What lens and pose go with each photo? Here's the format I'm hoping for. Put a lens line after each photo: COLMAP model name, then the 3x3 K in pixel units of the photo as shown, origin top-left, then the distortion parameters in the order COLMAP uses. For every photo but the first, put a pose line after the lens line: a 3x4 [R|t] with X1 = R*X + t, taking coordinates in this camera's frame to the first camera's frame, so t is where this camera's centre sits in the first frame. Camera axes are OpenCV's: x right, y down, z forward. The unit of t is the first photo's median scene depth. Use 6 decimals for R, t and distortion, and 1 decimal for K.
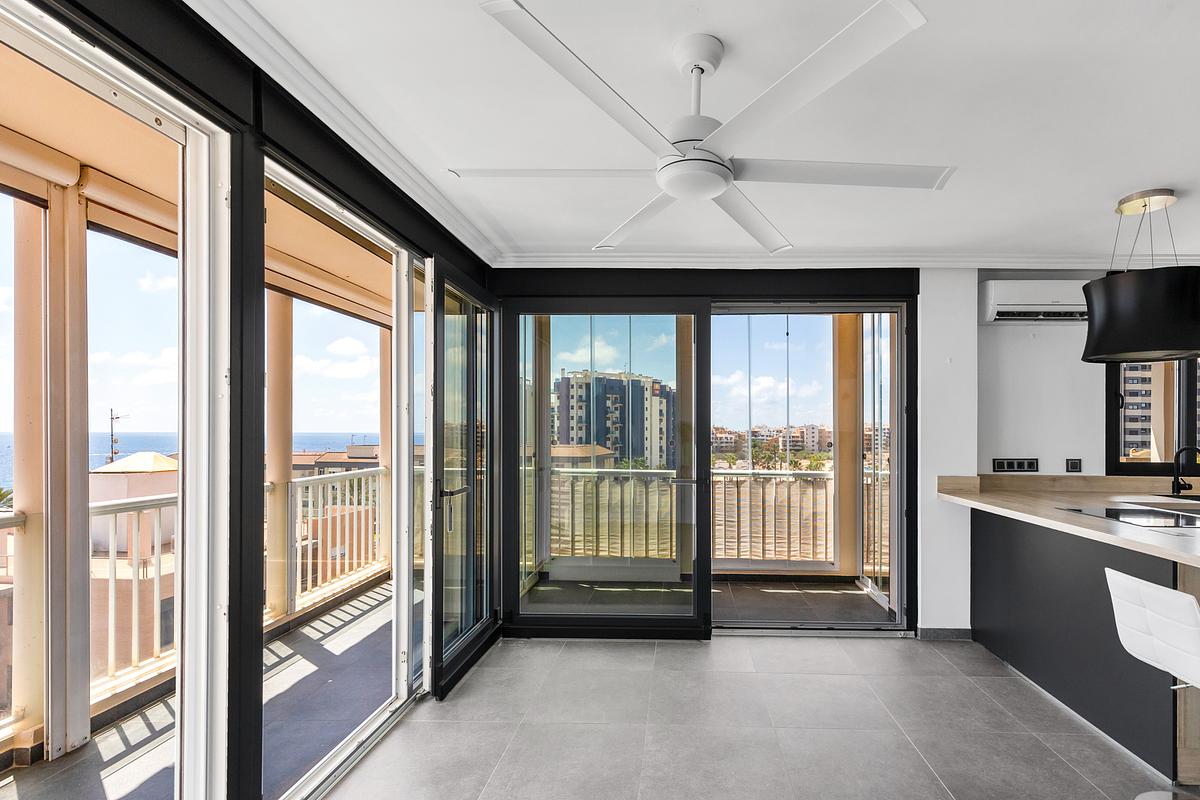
lens RADIAL K [[591.9, 0, 658.3], [0, 591.9, 421.5], [0, 0, 1]] dist [-0.005530, -0.000761]
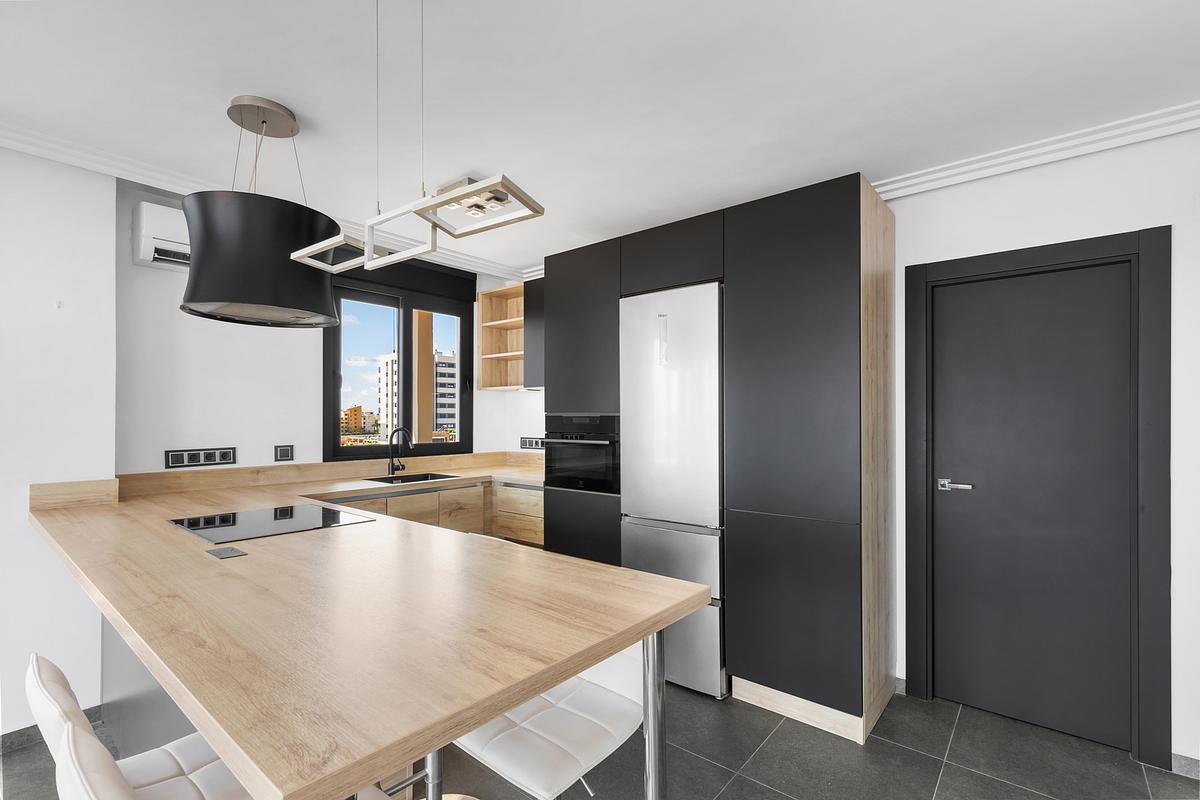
lens RADIAL K [[545.6, 0, 603.5], [0, 545.6, 406.9], [0, 0, 1]] dist [0.000388, 0.000131]
pose [[0.610260, 0.005543, 0.792181, 0.359500], [-0.001631, 0.999982, -0.005741, 0.011131], [-0.792199, 0.002212, 0.610259, 0.147210]]
